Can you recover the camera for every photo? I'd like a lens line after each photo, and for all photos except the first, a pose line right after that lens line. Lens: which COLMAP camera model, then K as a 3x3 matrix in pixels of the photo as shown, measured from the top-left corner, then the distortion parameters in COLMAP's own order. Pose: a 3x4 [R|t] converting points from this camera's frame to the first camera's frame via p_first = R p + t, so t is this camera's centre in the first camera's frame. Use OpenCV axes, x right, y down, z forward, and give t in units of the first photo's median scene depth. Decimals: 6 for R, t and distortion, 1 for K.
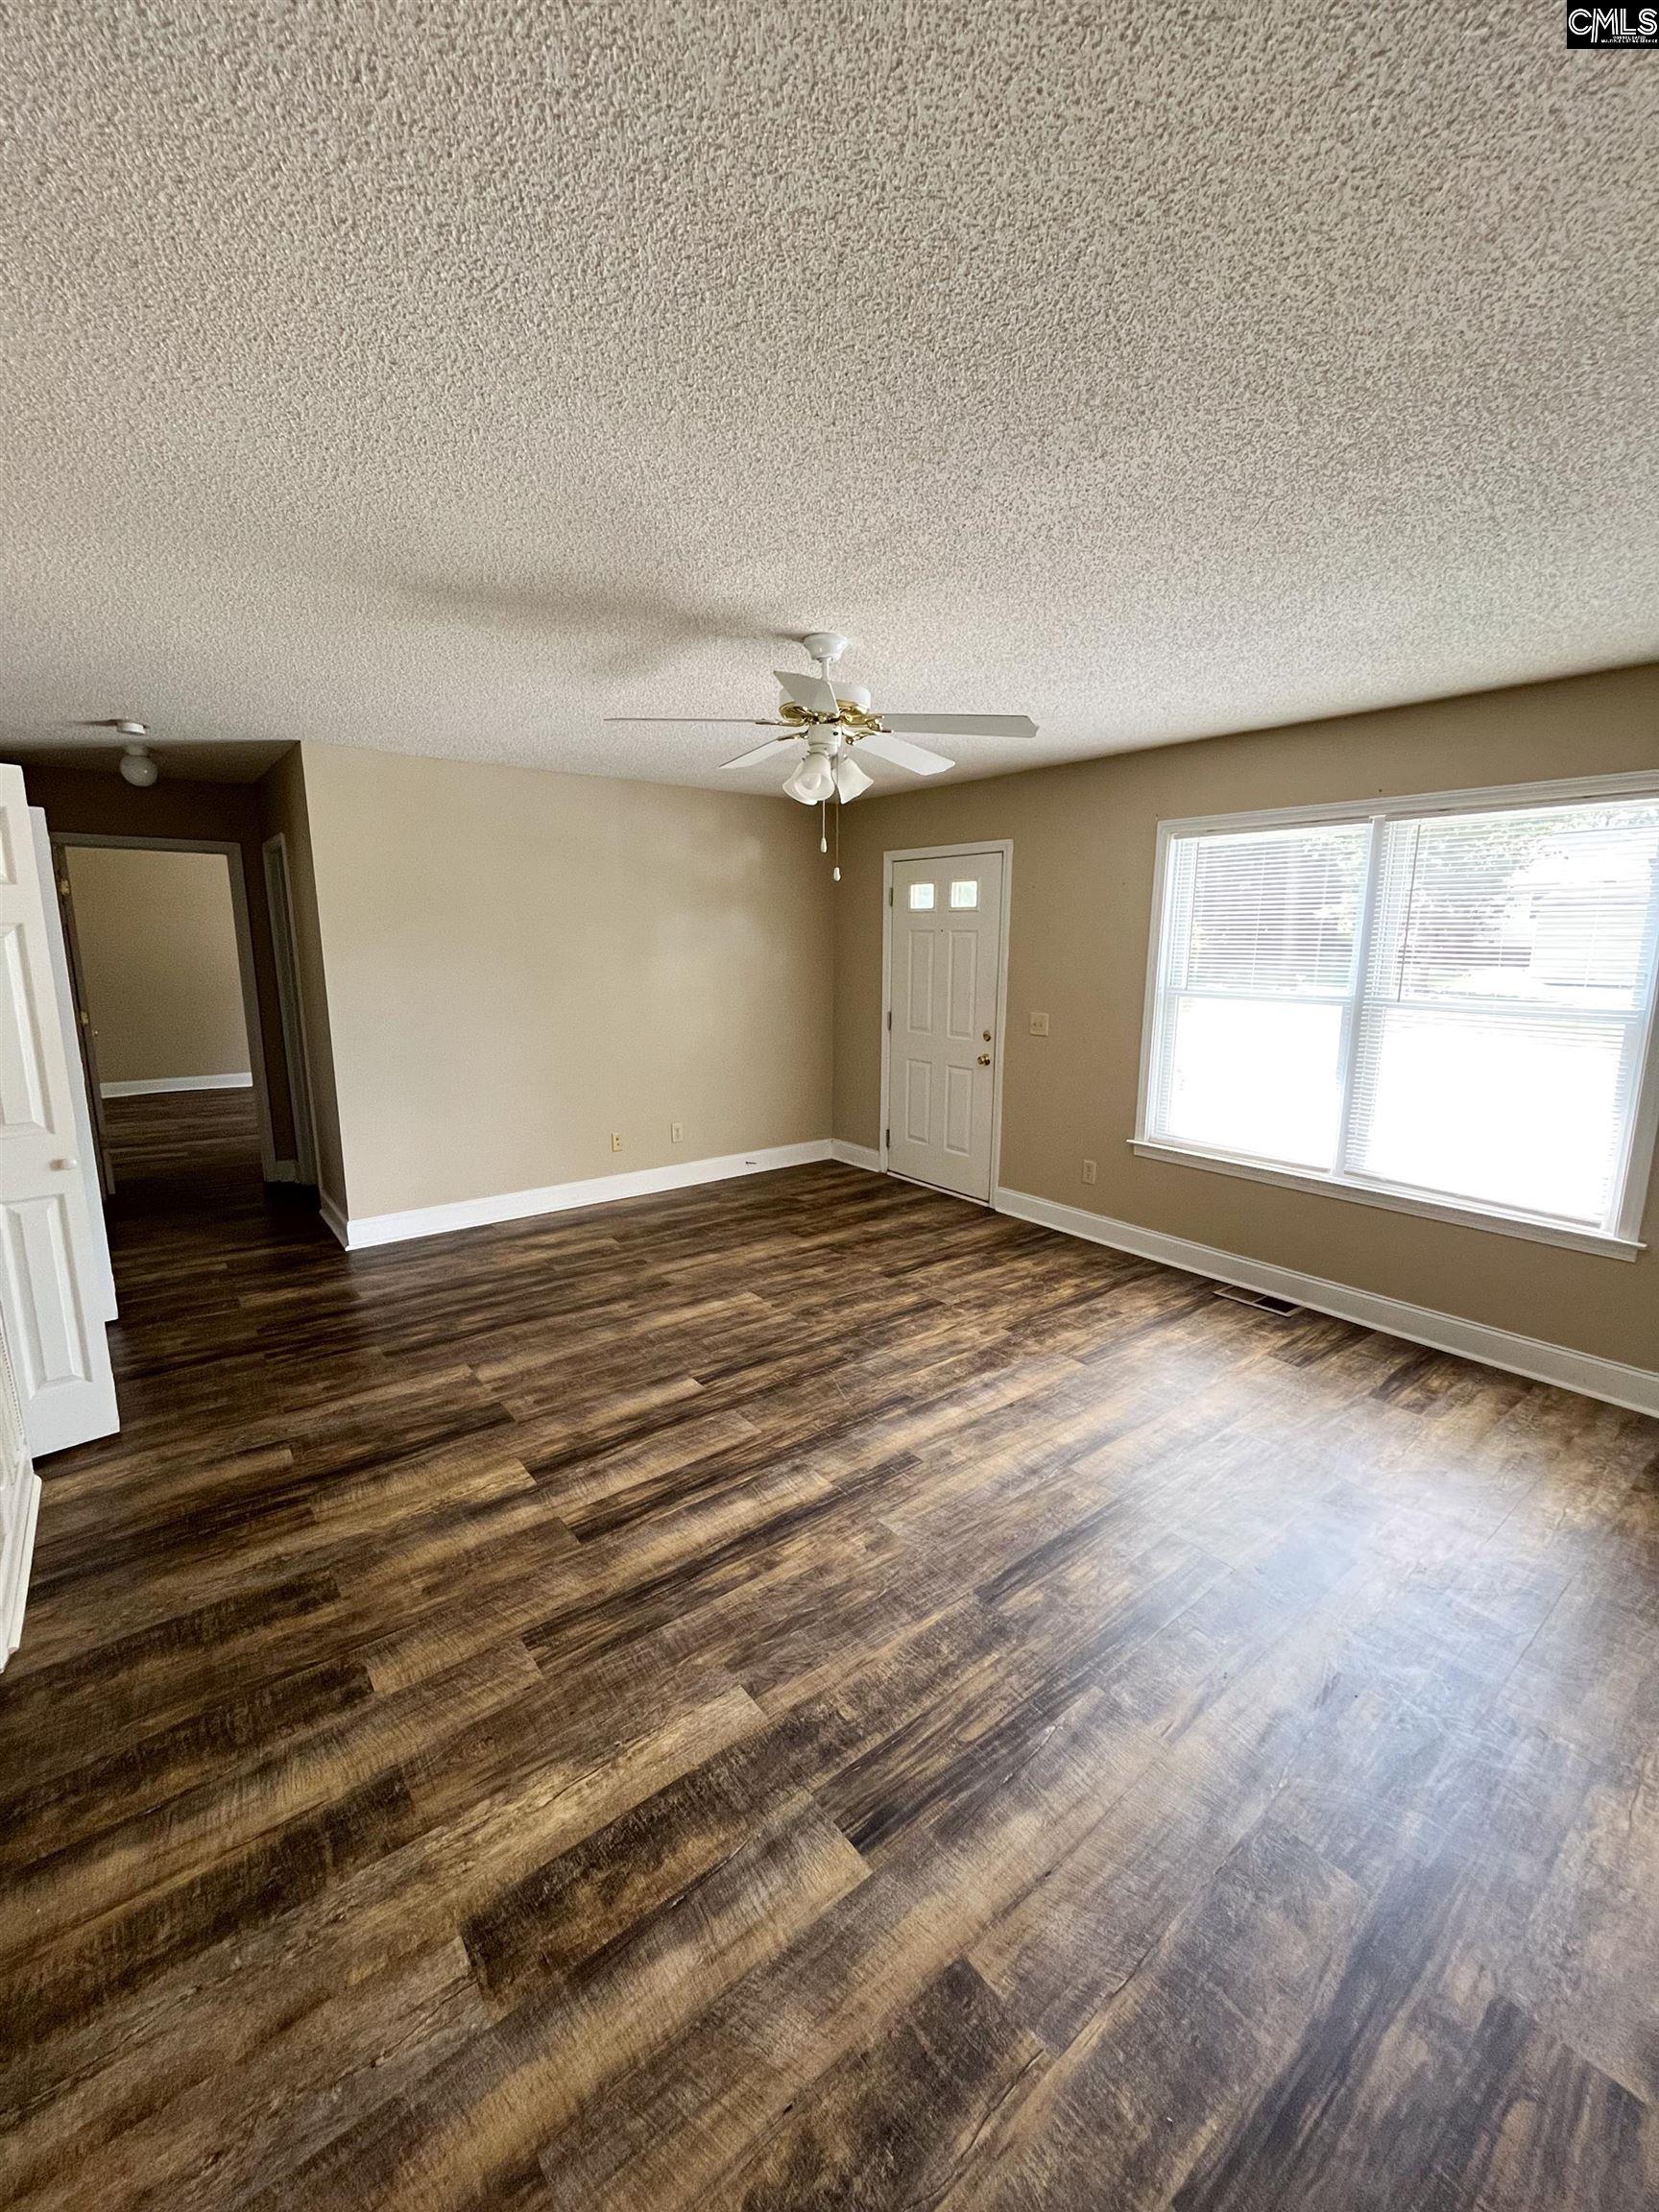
lens RADIAL K [[896.0, 0, 828.9], [0, 896.0, 1104.4], [0, 0, 1]] dist [-0.003023, -0.000456]
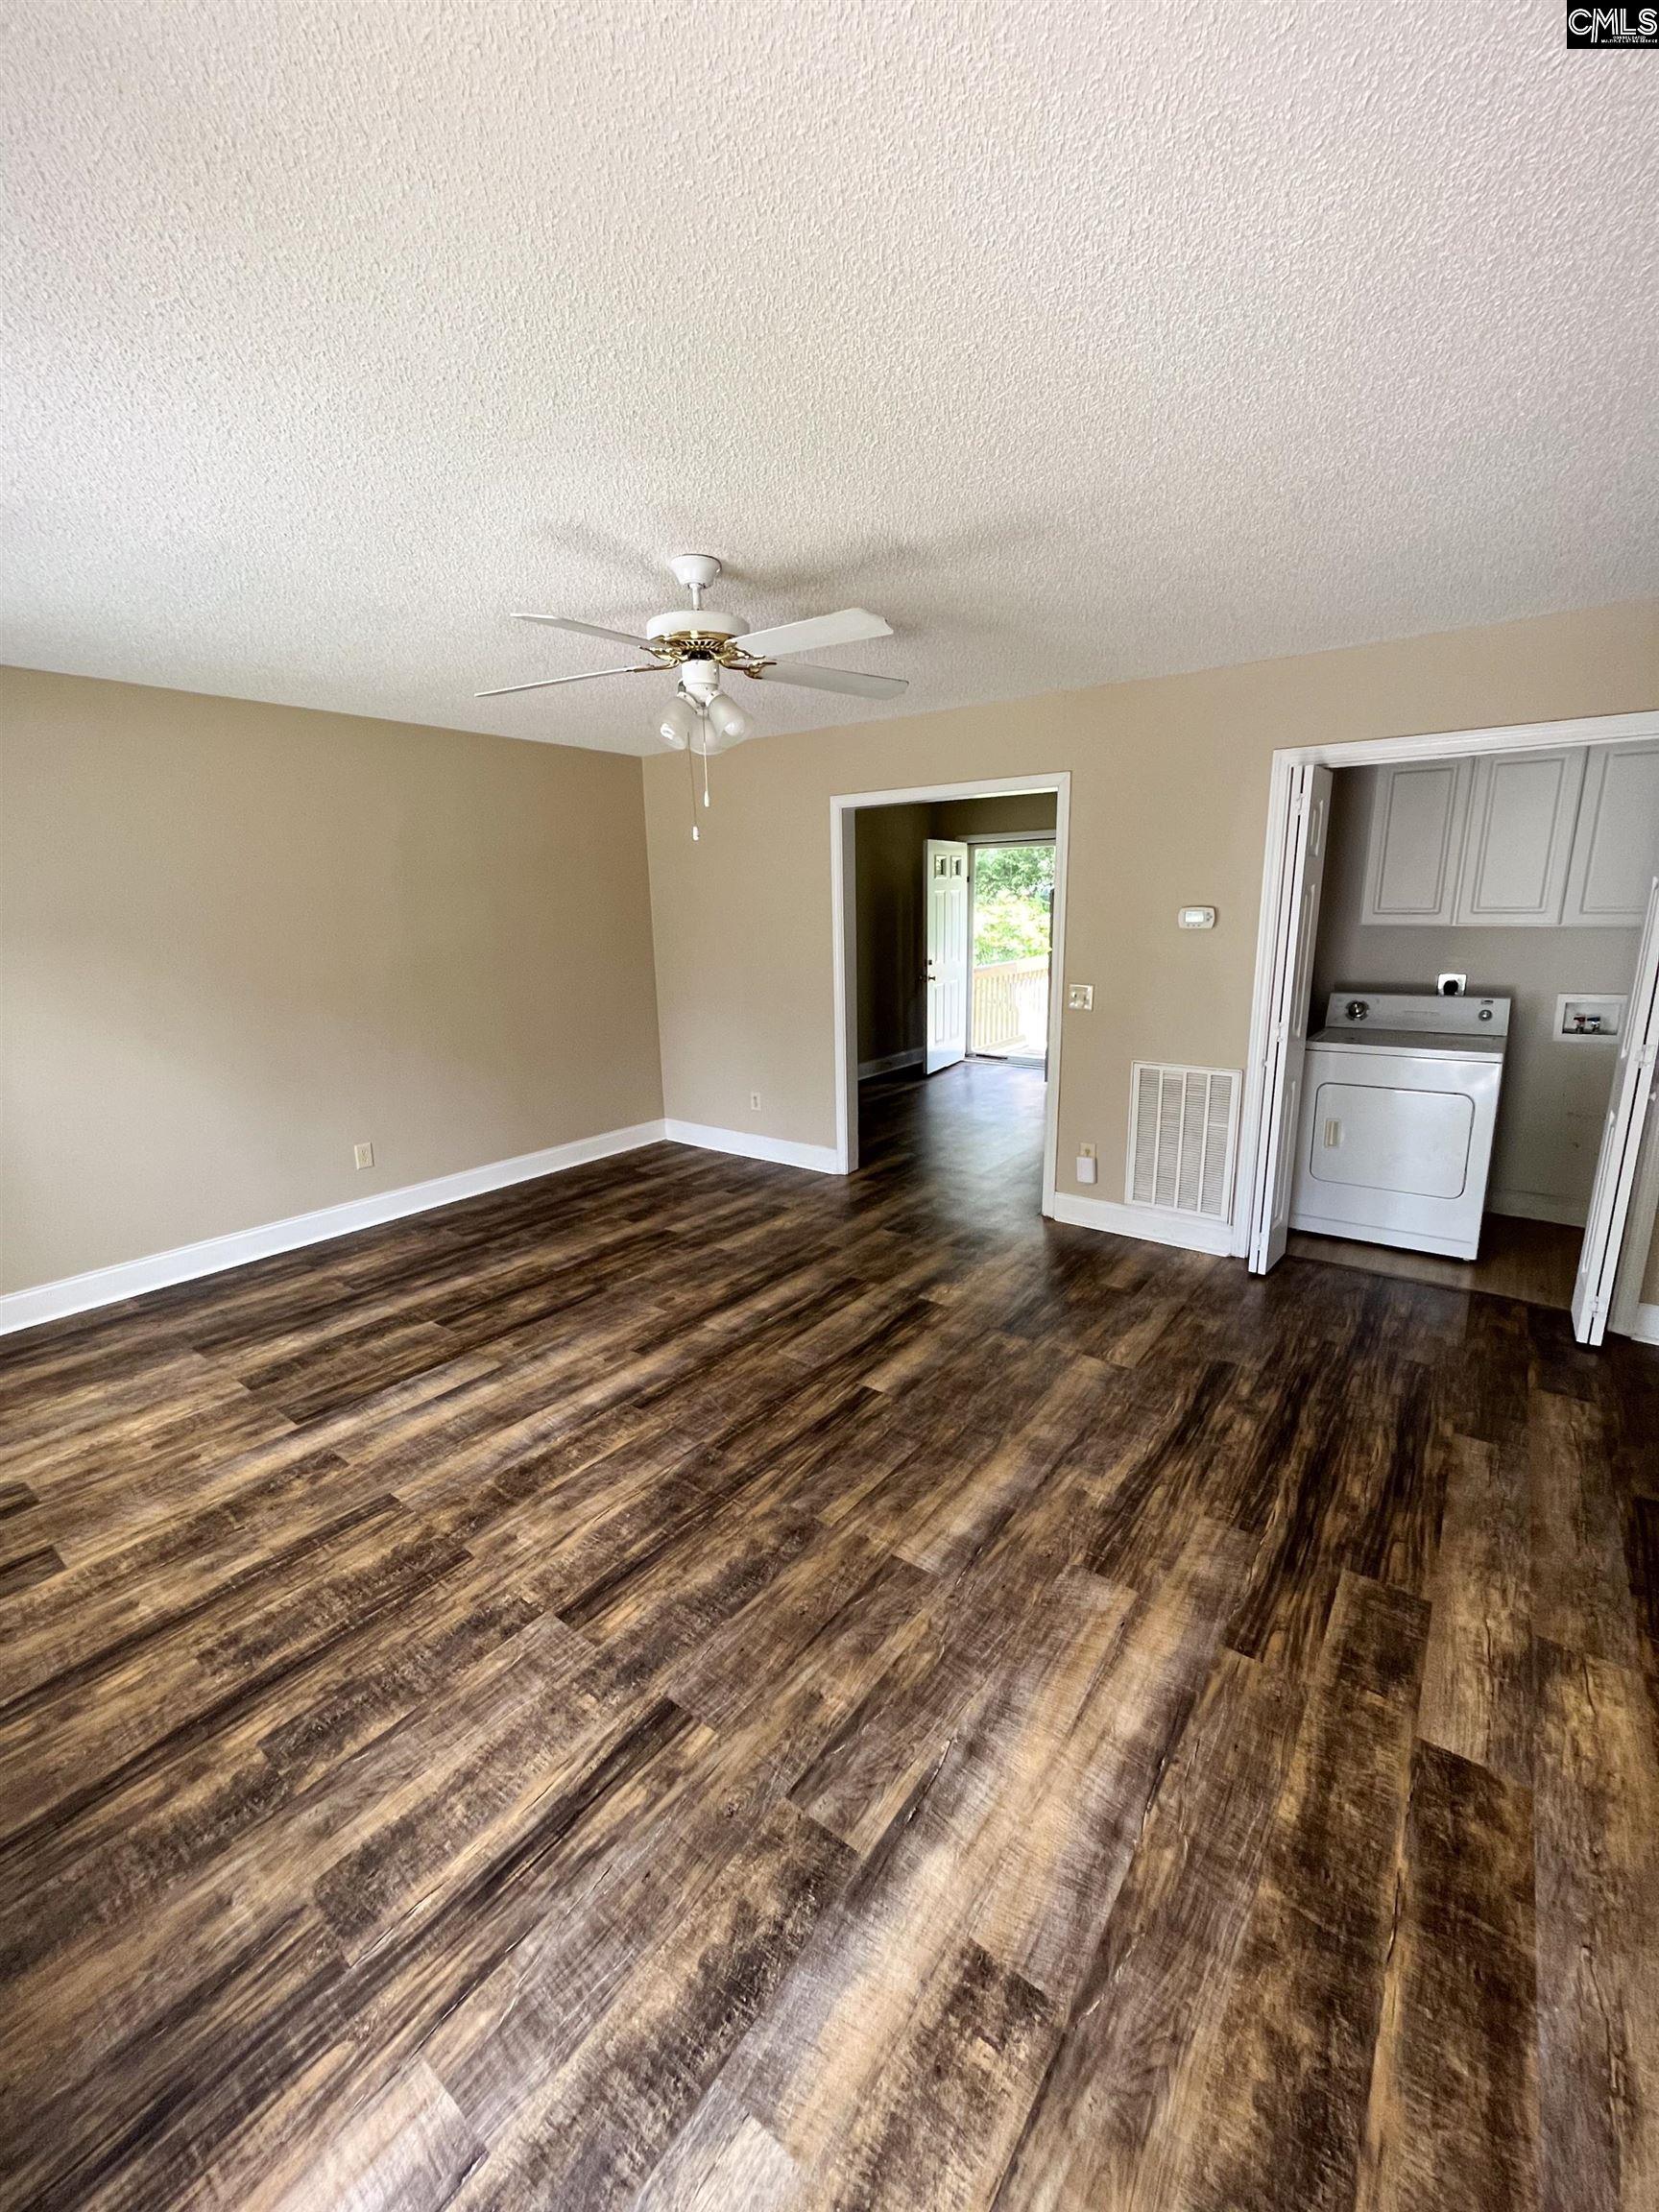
lens RADIAL K [[896.0, 0, 829.9], [0, 896.0, 1105.4], [0, 0, 1]] dist [-0.003023, -0.000456]
pose [[-0.966844, 0.068784, -0.245928, 0.089111], [-0.034128, 0.919598, 0.391375, -0.277703], [0.253075, 0.386792, -0.886761, 1.491994]]
